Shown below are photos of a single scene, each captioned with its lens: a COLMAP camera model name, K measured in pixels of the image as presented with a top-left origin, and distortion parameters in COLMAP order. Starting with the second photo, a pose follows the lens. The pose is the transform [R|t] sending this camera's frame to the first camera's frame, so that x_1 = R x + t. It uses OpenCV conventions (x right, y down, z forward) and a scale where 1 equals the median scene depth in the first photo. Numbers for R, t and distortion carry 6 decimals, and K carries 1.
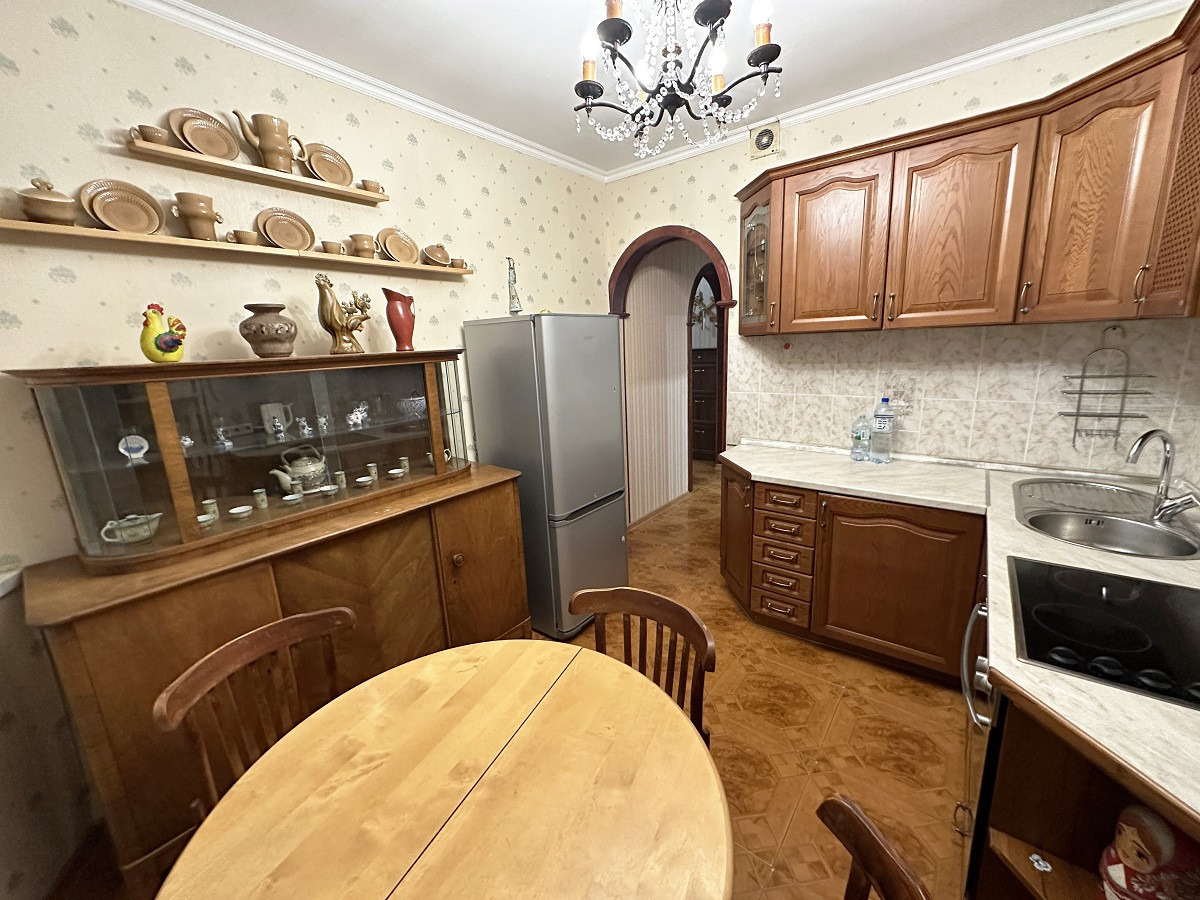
lens RADIAL K [[475.2, 0, 597.2], [0, 475.2, 448.6], [0, 0, 1]] dist [0.001772, -0.000284]
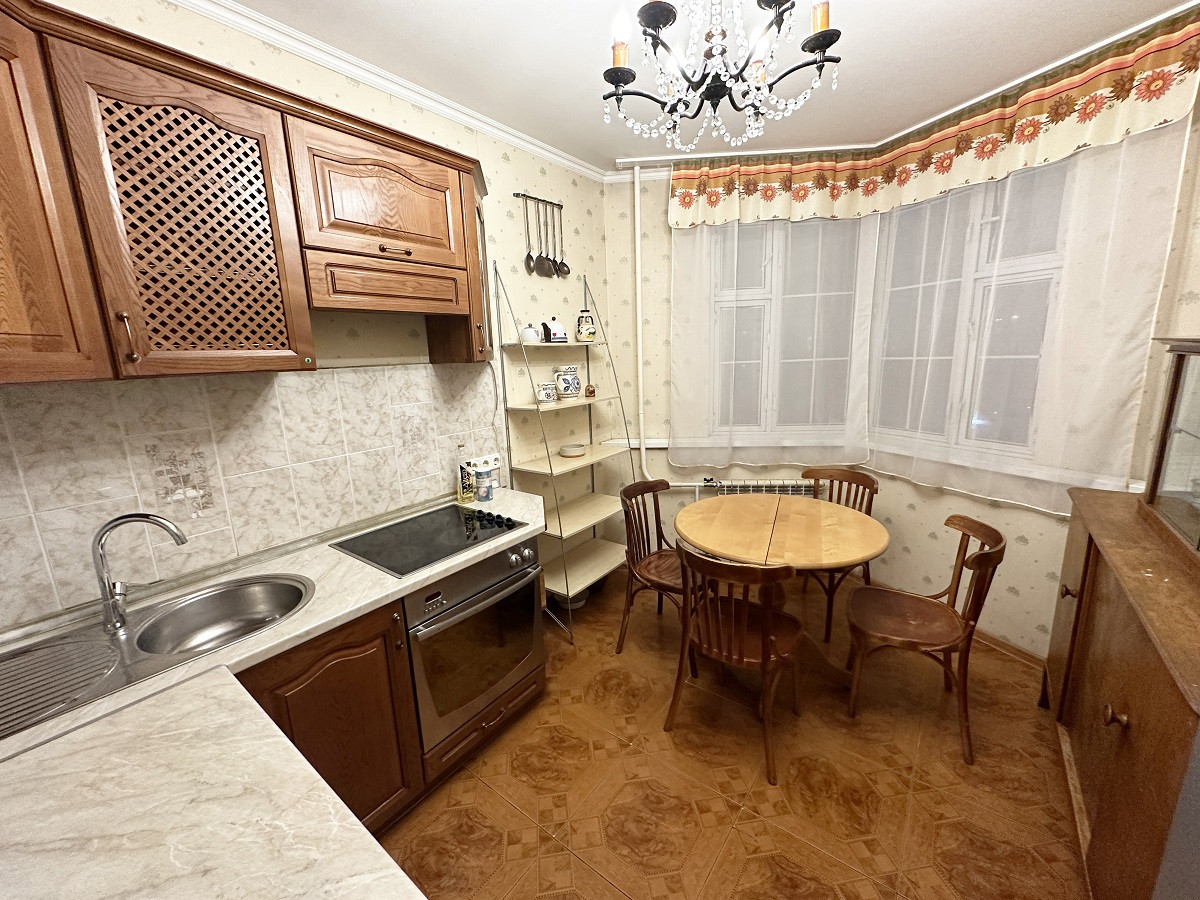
lens RADIAL K [[475.2, 0, 602.0], [0, 475.2, 450.4], [0, 0, 1]] dist [0.001772, -0.000284]
pose [[-0.996391, 0.084747, -0.004789, 0.238215], [0.075237, 0.907883, 0.412418, -0.277206], [0.039299, 0.410569, -0.910982, 1.151833]]
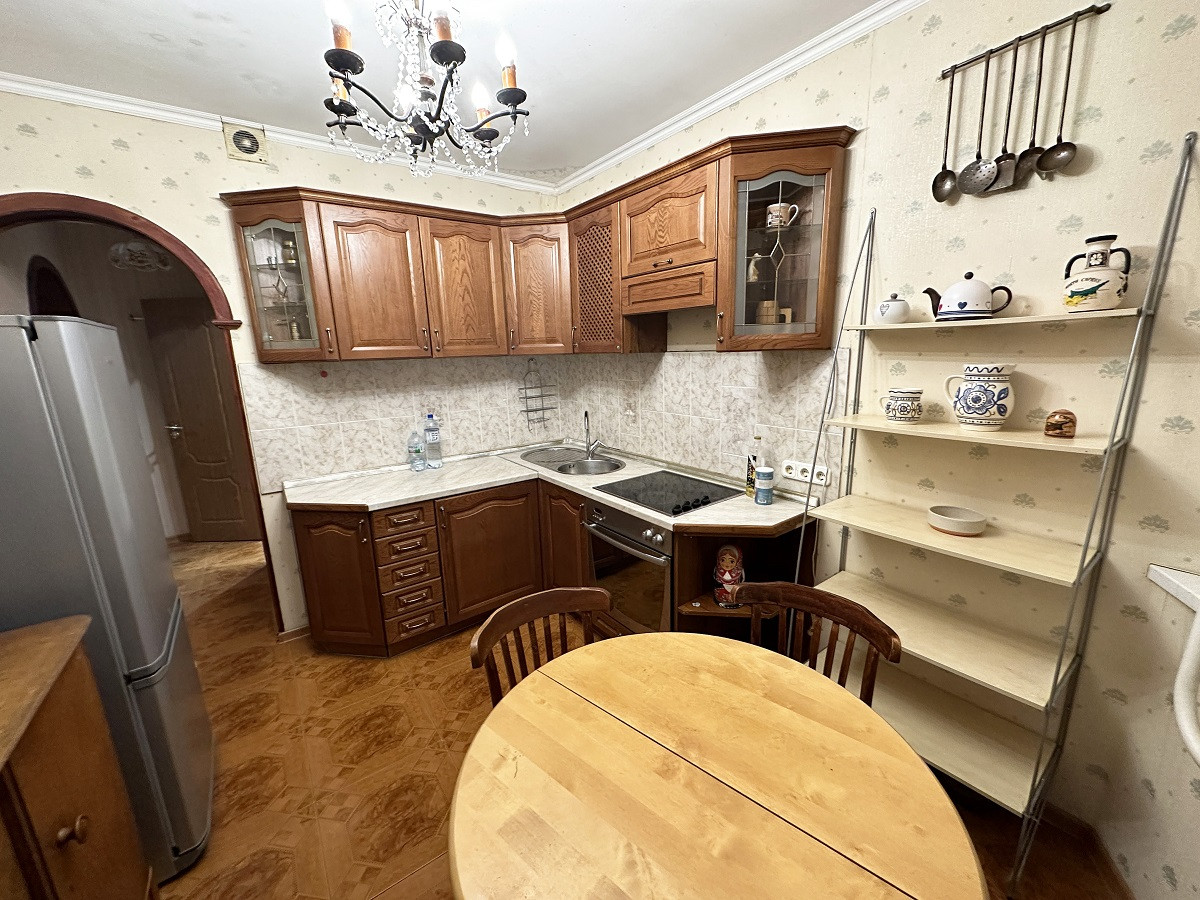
lens RADIAL K [[475.2, 0, 599.2], [0, 475.2, 448.6], [0, 0, 1]] dist [0.001772, -0.000284]
pose [[0.265981, -0.162598, 0.950166, -0.452787], [0.226359, 0.968647, 0.102396, -0.050706], [-0.937025, 0.187843, 0.294448, 0.267798]]
